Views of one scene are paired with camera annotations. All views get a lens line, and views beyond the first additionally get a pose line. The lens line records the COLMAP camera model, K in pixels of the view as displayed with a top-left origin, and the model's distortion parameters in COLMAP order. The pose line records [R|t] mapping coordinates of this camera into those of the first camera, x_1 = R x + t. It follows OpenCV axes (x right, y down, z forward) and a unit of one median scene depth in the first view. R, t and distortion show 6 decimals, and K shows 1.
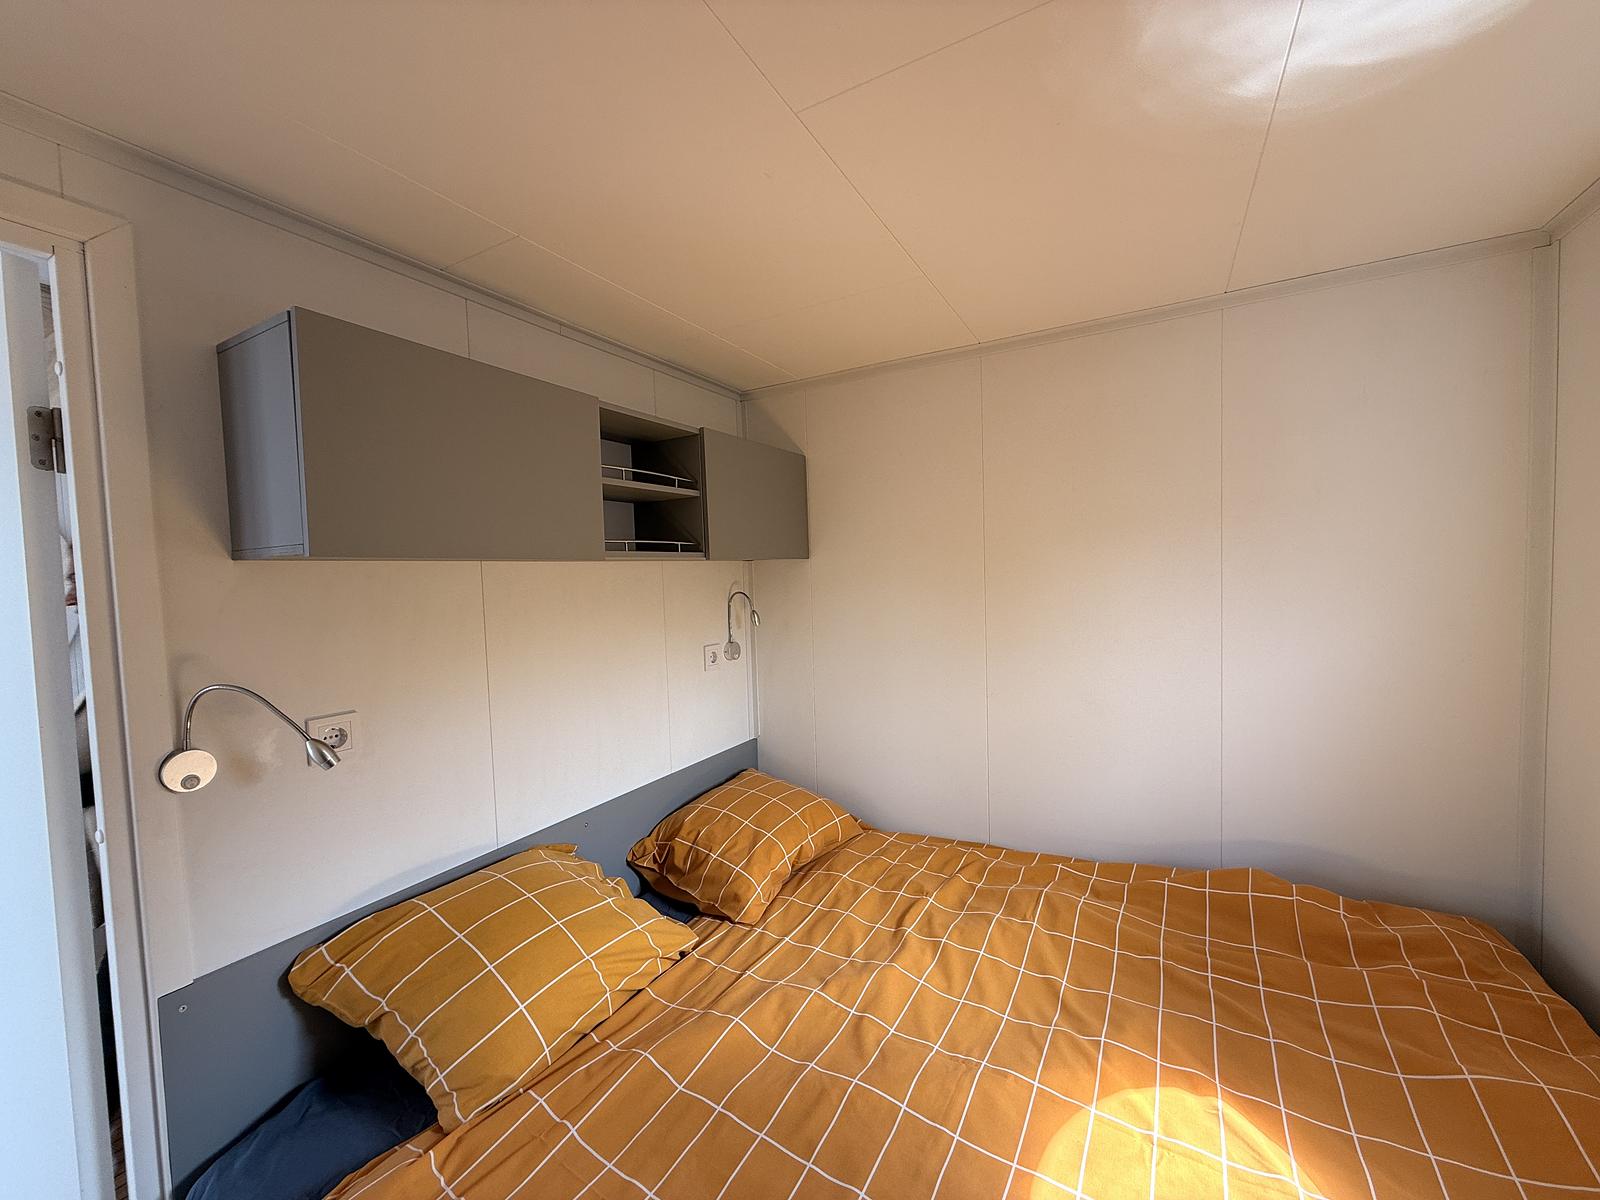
lens RADIAL K [[632.5, 0, 798.1], [0, 632.5, 599.1], [0, 0, 1]] dist [0.003675, -0.000322]
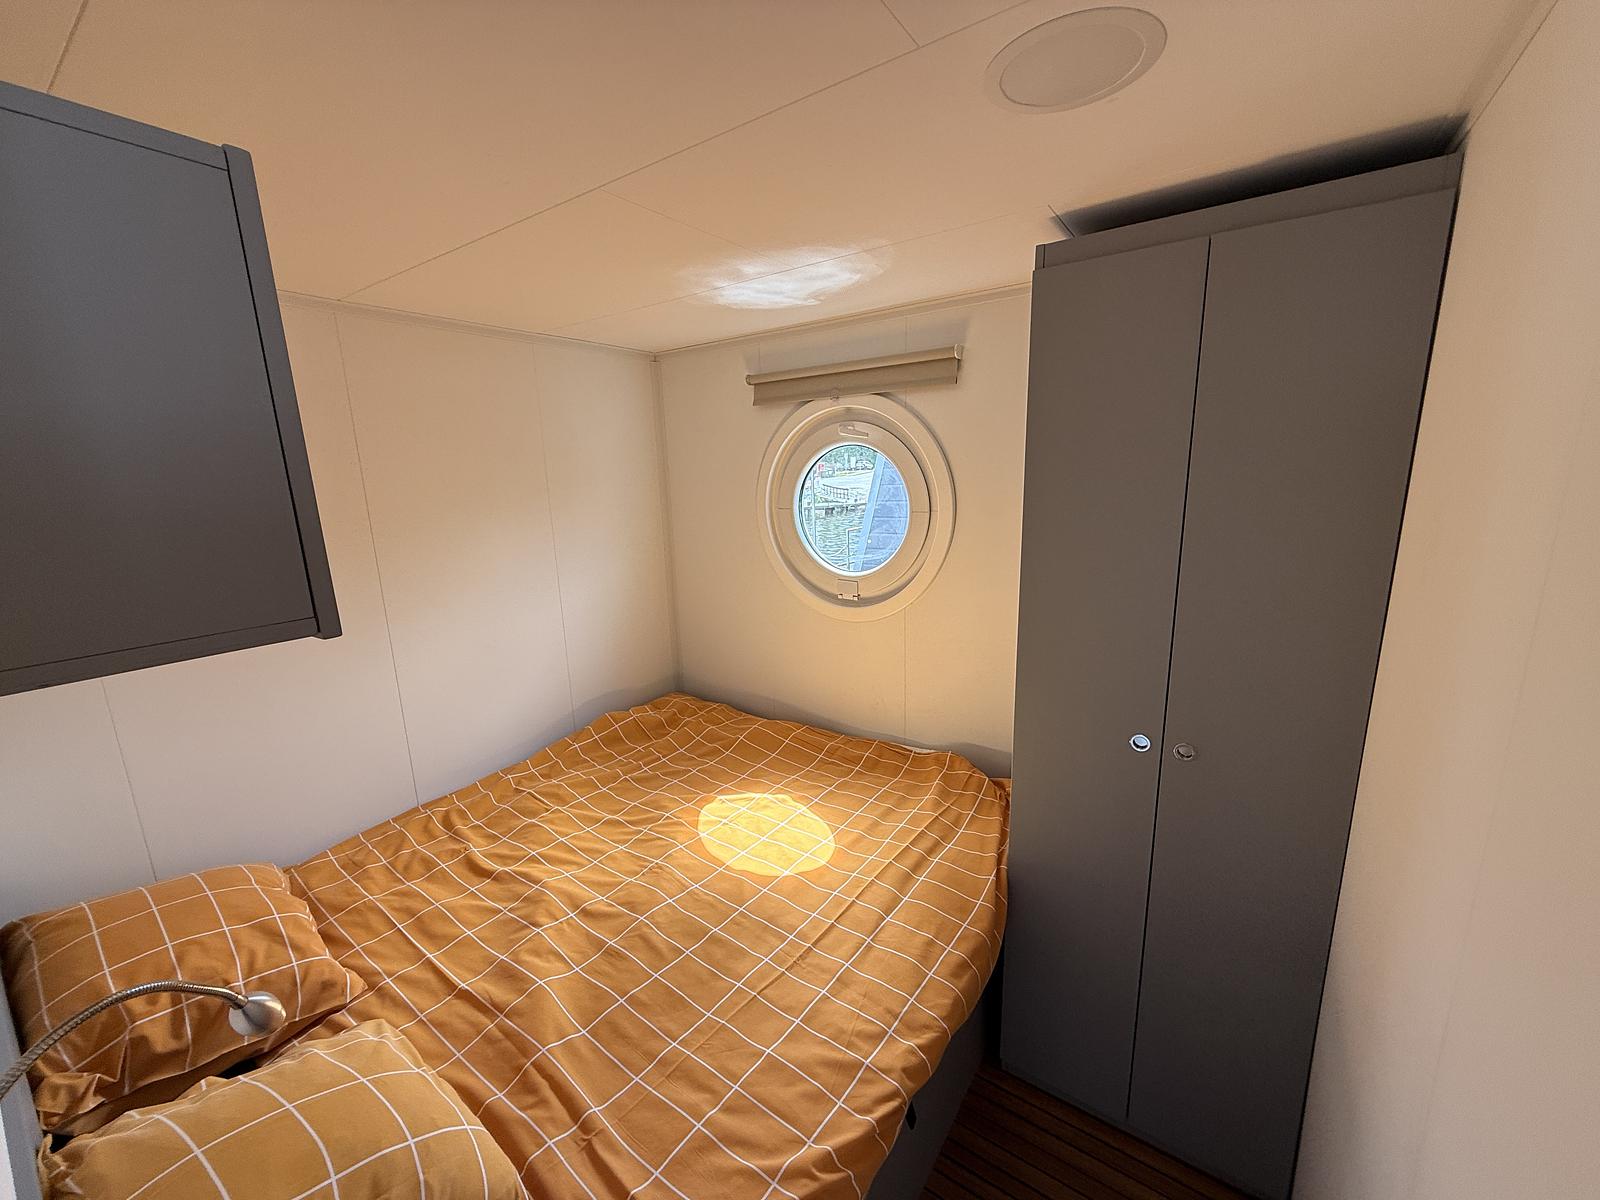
lens RADIAL K [[632.5, 0, 802.1], [0, 632.5, 599.9], [0, 0, 1]] dist [0.003675, -0.000322]
pose [[0.096590, -0.175635, 0.979705, -0.801287], [0.068096, 0.983168, 0.169542, -0.105227], [-0.992992, 0.050337, 0.106924, 0.326788]]
